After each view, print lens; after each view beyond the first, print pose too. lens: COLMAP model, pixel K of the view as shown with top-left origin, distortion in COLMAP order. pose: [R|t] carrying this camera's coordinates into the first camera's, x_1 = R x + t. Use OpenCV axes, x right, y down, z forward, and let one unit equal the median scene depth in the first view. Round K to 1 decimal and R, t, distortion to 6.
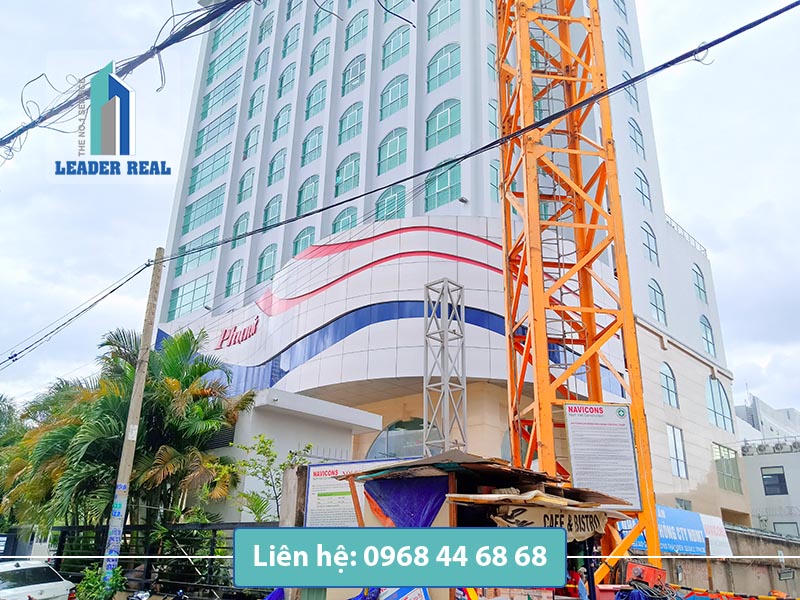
lens RADIAL K [[639.1, 0, 400.0], [0, 639.1, 300.0], [0, 0, 1]] dist [0.077911, -0.132146]
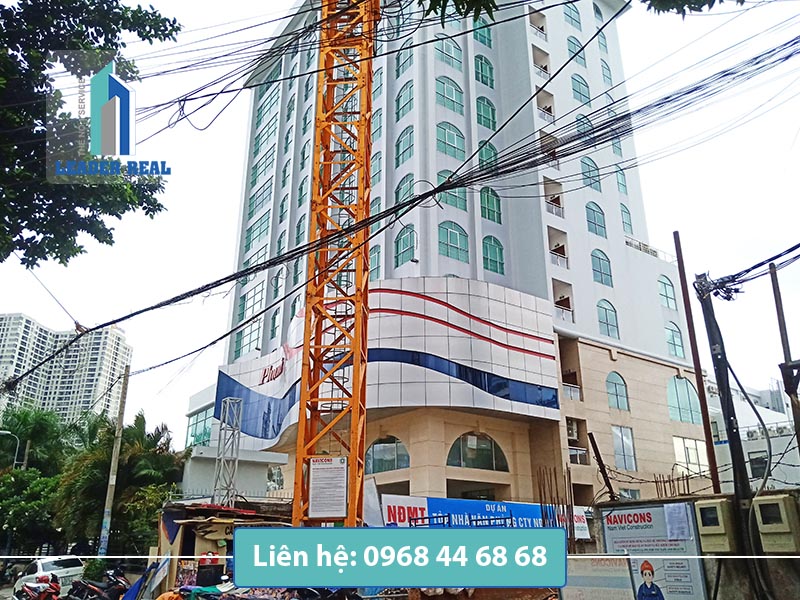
lens RADIAL K [[639.1, 0, 400.0], [0, 639.1, 300.0], [0, 0, 1]] dist [0.077911, -0.132146]
pose [[0.978924, -0.093100, -0.181772, 0.266989], [0.096411, 0.995297, 0.009446, -0.085737], [0.180037, -0.026771, 0.983295, -0.230794]]
